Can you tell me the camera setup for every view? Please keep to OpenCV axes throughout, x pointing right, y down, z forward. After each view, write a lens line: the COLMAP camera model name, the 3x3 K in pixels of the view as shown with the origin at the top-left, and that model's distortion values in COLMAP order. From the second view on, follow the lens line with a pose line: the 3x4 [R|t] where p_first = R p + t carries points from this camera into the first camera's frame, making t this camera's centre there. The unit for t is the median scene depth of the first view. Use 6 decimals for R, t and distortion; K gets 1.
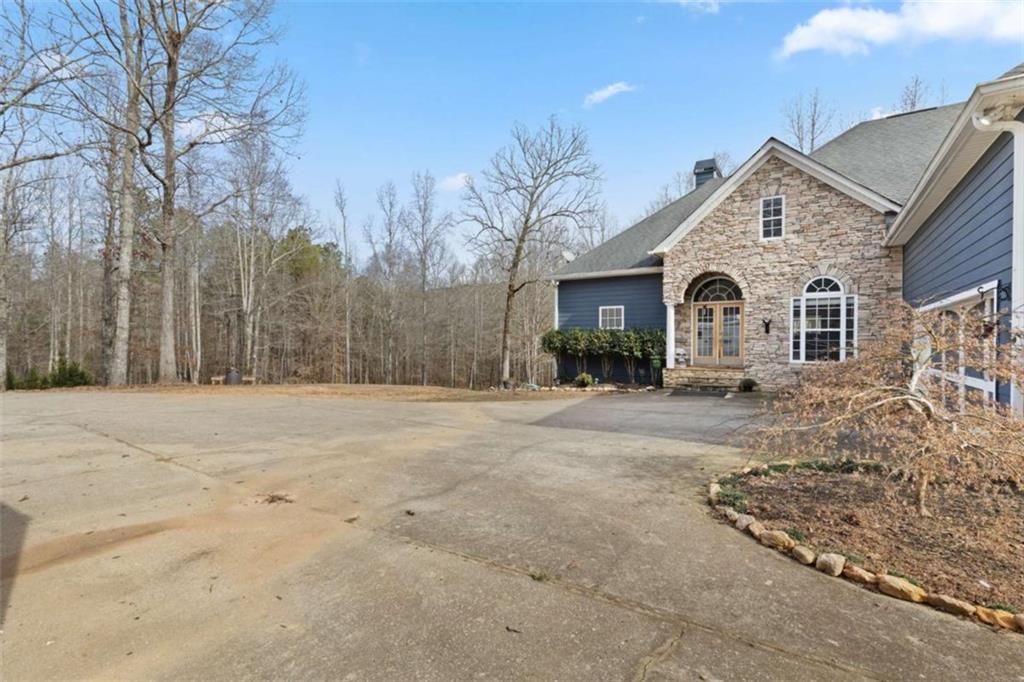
lens RADIAL K [[465.0, 0, 507.4], [0, 465.0, 348.0], [0, 0, 1]] dist [0.000187, -0.000085]
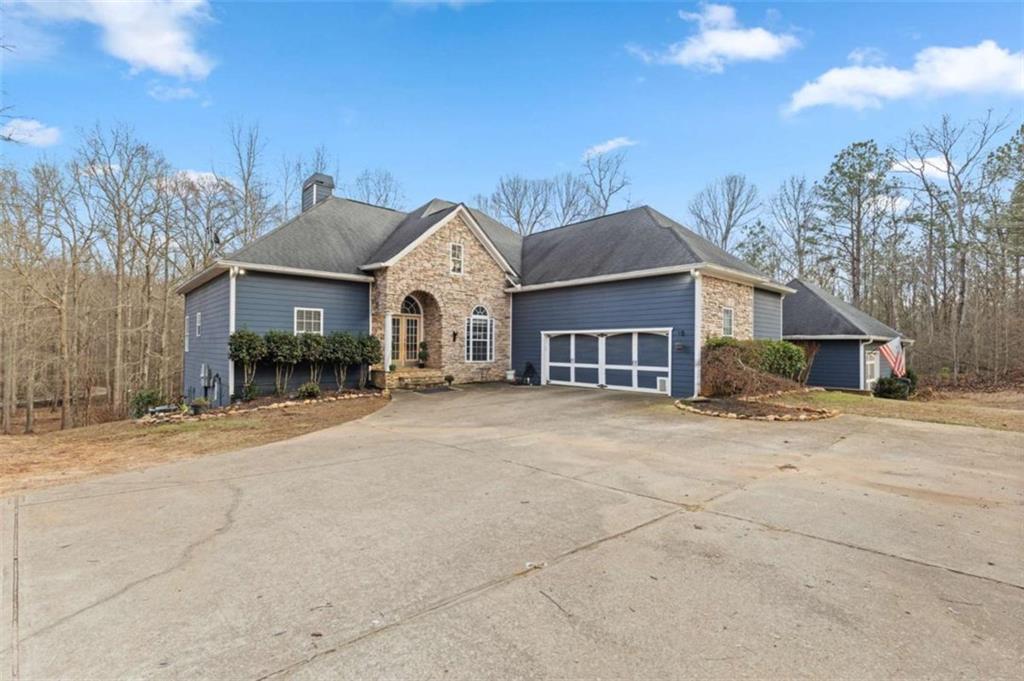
lens RADIAL K [[465.0, 0, 507.2], [0, 465.0, 339.9], [0, 0, 1]] dist [0.000187, -0.000085]
pose [[0.243621, 0.011387, 0.969804, -0.741062], [0.002325, 0.999921, -0.012325, -0.019805], [-0.969868, 0.005258, 0.243575, 0.518670]]
